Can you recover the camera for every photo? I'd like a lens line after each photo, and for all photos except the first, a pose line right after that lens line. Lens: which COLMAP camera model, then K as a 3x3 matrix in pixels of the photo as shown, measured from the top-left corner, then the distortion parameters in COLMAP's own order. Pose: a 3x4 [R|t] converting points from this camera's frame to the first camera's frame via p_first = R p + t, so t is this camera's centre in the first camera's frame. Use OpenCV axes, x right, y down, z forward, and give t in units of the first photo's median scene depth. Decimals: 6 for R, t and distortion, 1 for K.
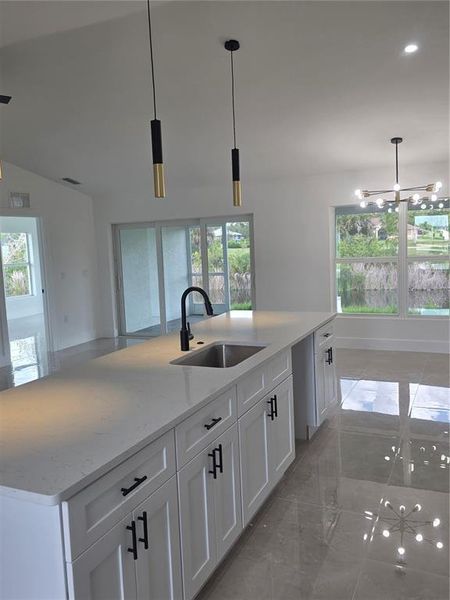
lens RADIAL K [[537.3, 0, 225.1], [0, 537.3, 299.9], [0, 0, 1]] dist [0.004512, -0.009265]
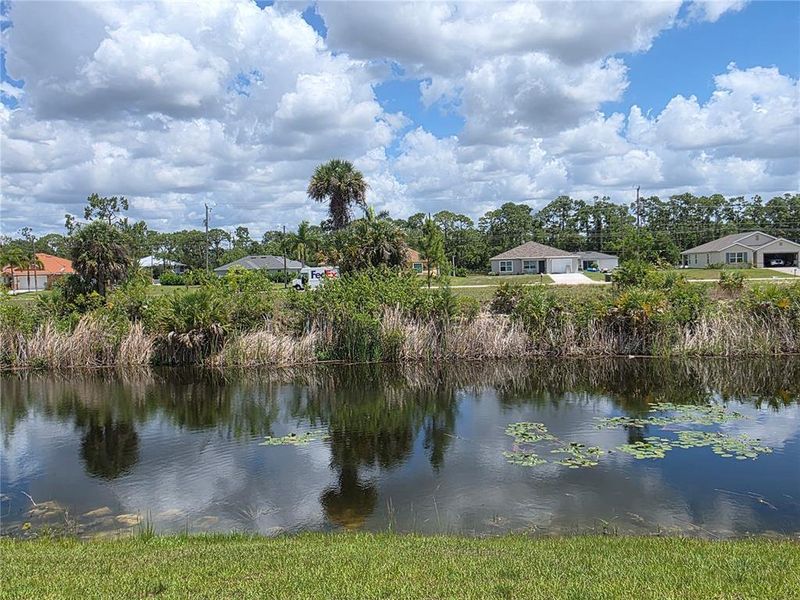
lens RADIAL K [[682.5, 0, 397.9], [0, 682.5, 296.5], [0, 0, 1]] dist [0.011997, -0.017206]
pose [[0.945900, 0.002187, 0.324452, 0.012757], [0.023614, 0.996862, -0.075561, -0.027891], [-0.323599, 0.079135, 0.942879, 0.272673]]
